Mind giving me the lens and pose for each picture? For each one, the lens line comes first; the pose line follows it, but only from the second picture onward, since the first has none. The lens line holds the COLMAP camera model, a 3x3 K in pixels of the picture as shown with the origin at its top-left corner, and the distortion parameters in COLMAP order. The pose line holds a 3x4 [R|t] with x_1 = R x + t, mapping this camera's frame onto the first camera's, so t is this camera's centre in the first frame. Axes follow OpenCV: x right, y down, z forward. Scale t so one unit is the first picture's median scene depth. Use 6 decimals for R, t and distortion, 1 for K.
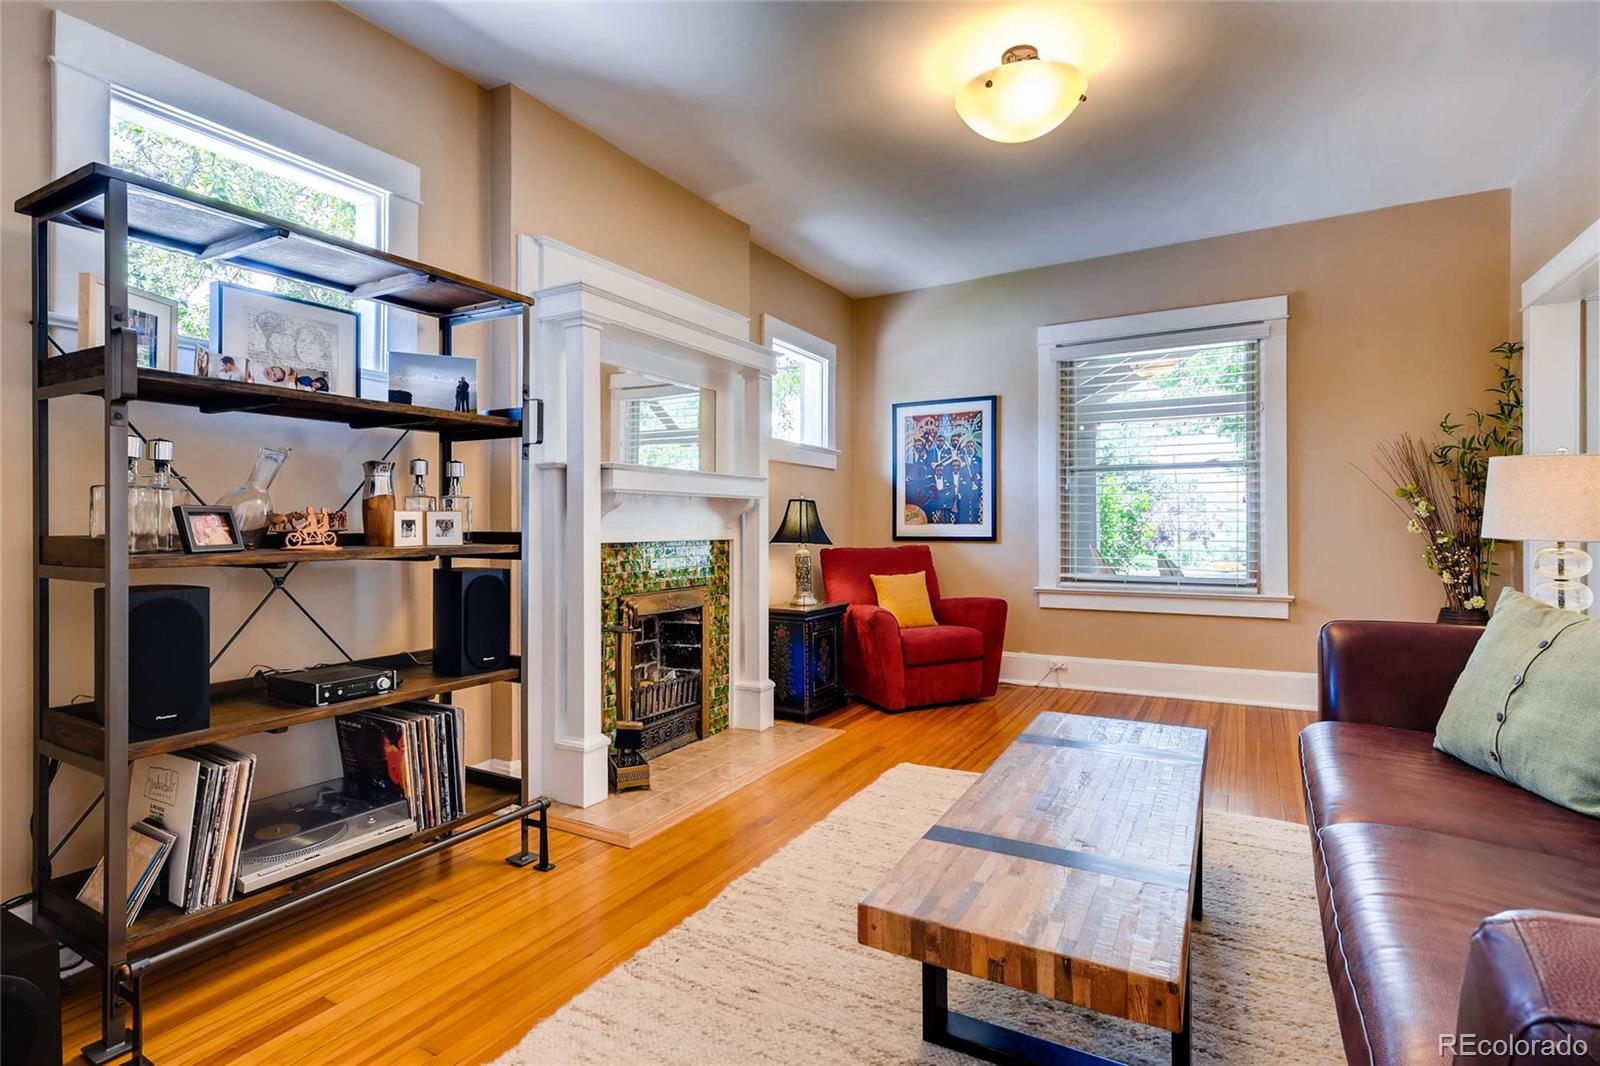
lens RADIAL K [[793.7, 0, 794.3], [0, 793.7, 518.6], [0, 0, 1]] dist [0.001368, 0.000864]
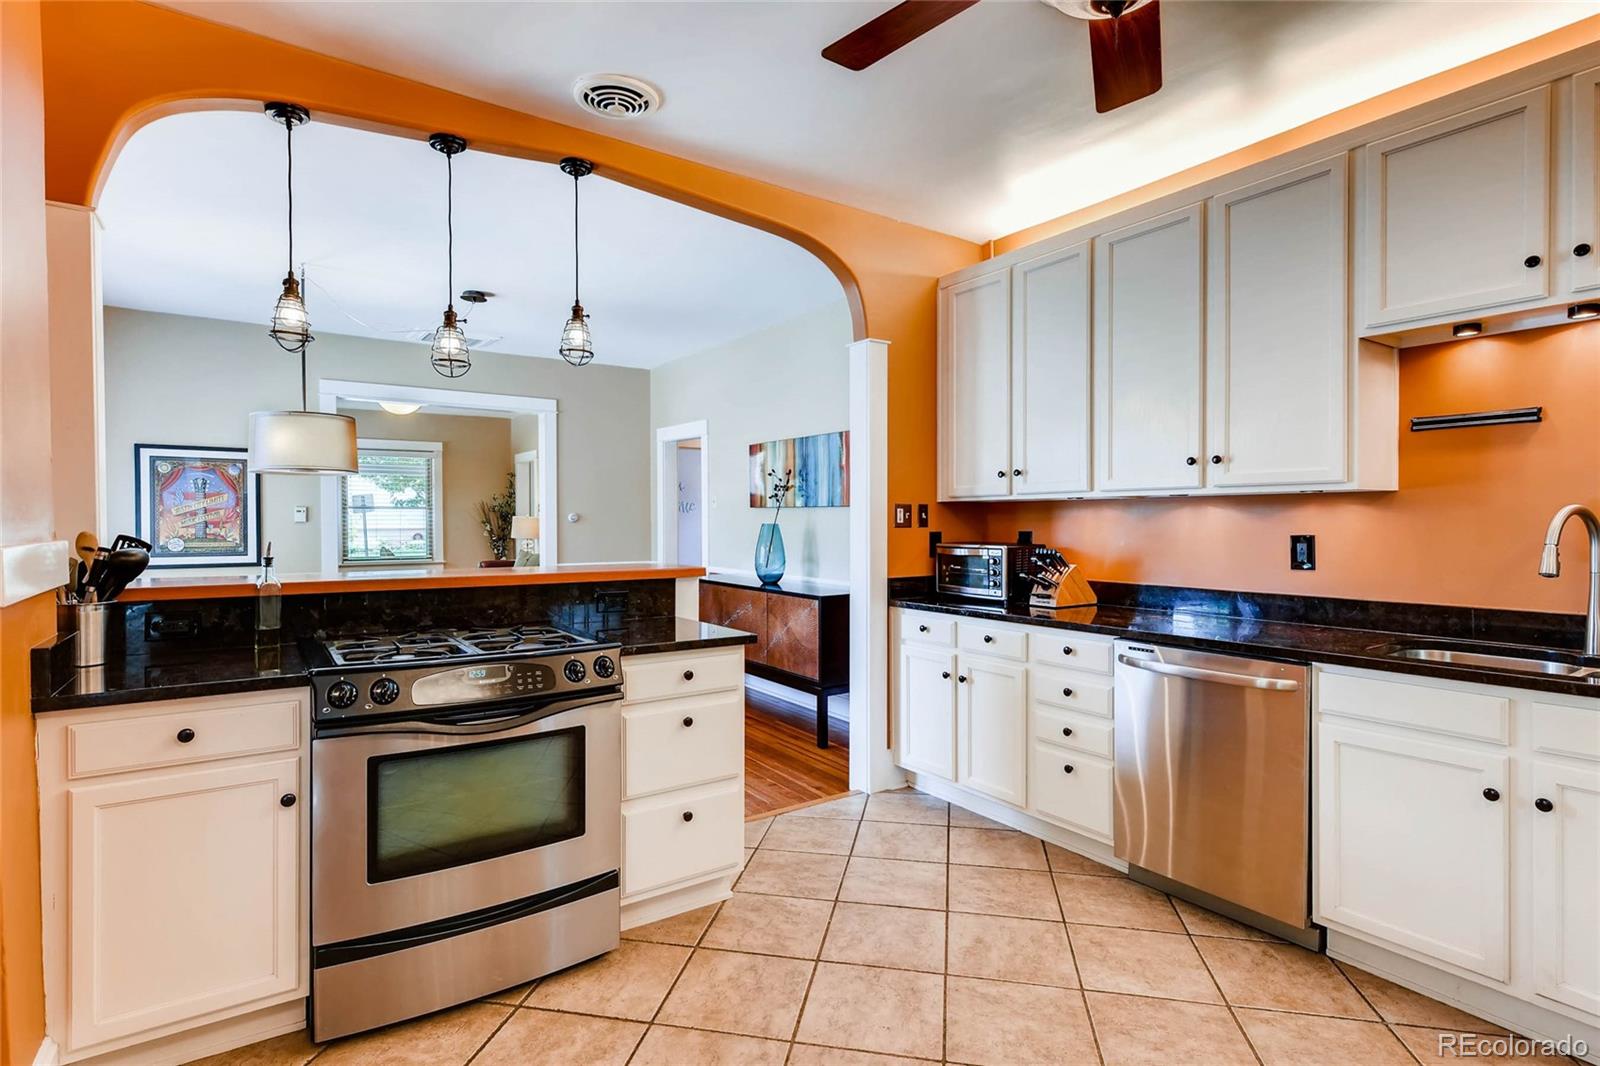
lens RADIAL K [[793.7, 0, 799.5], [0, 793.7, 531.0], [0, 0, 1]] dist [0.001368, 0.000864]
pose [[0.454505, -0.003011, 0.890739, -0.746505], [0.003596, 0.999992, 0.001545, -0.000161], [-0.890737, 0.002501, 0.454512, -0.777394]]
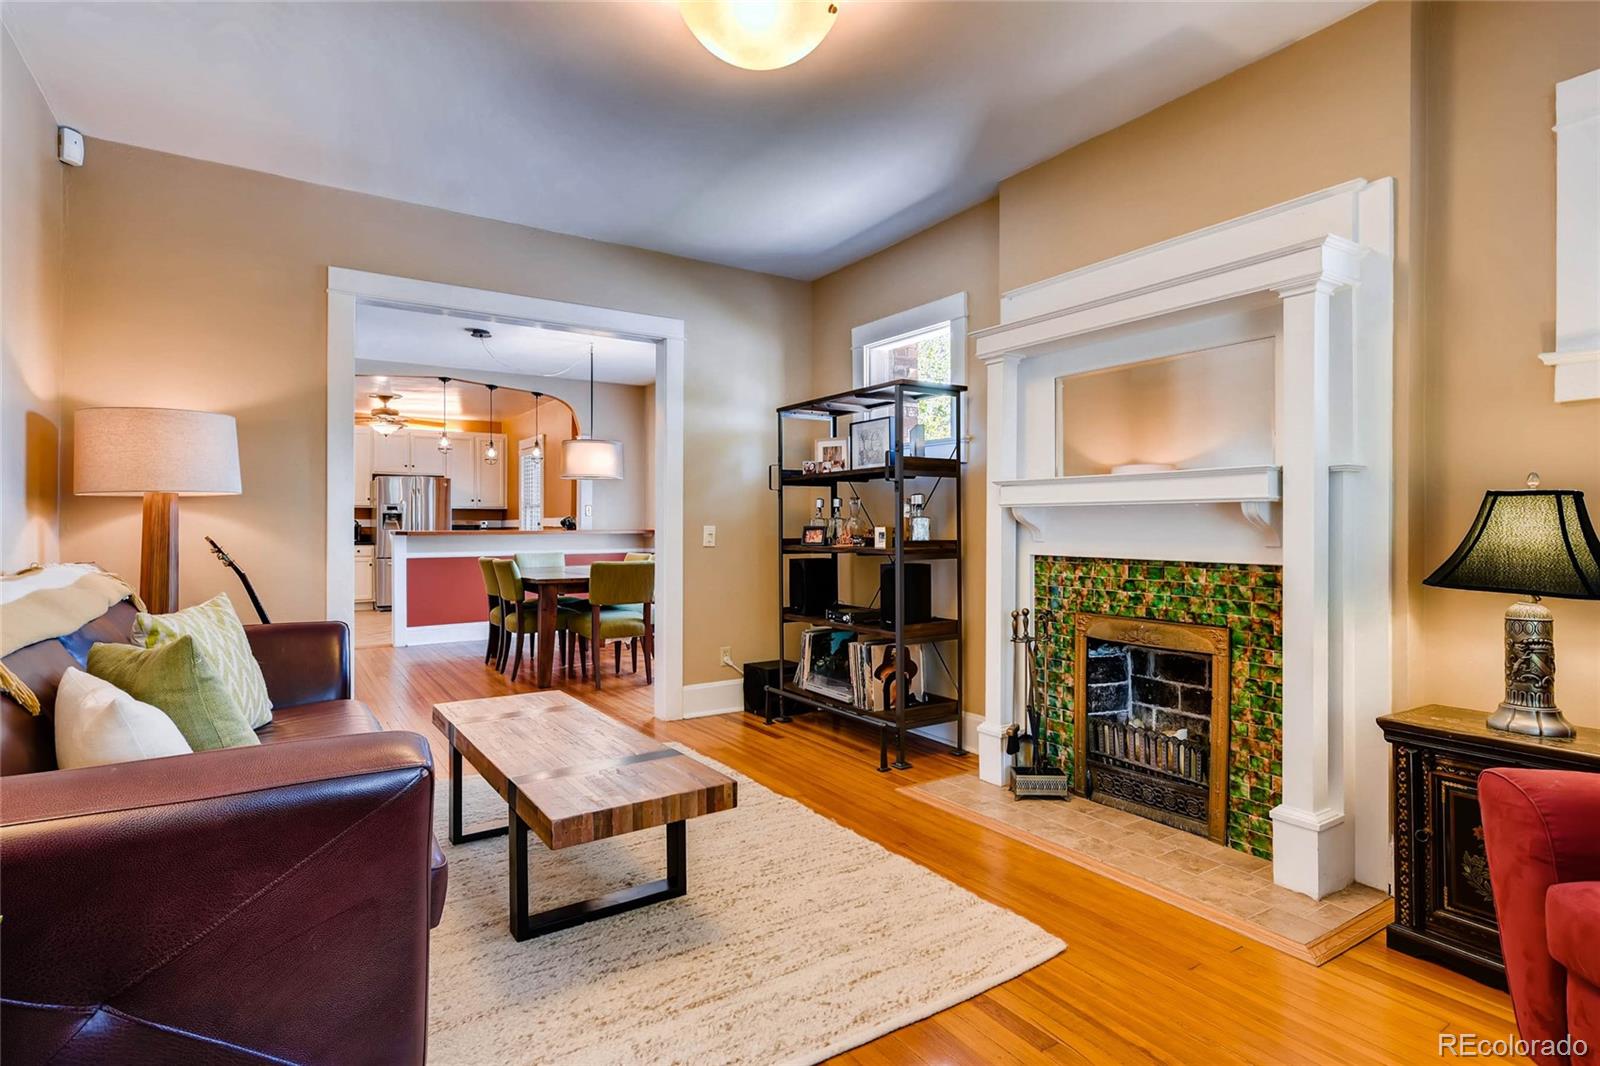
lens RADIAL K [[793.7, 0, 794.6], [0, 793.7, 521.2], [0, 0, 1]] dist [0.001368, 0.000864]
pose [[-0.458236, -0.004795, -0.888818, 0.791806], [0.003421, 0.999969, -0.007159, -0.006874], [0.888824, -0.006321, -0.458205, 1.136746]]
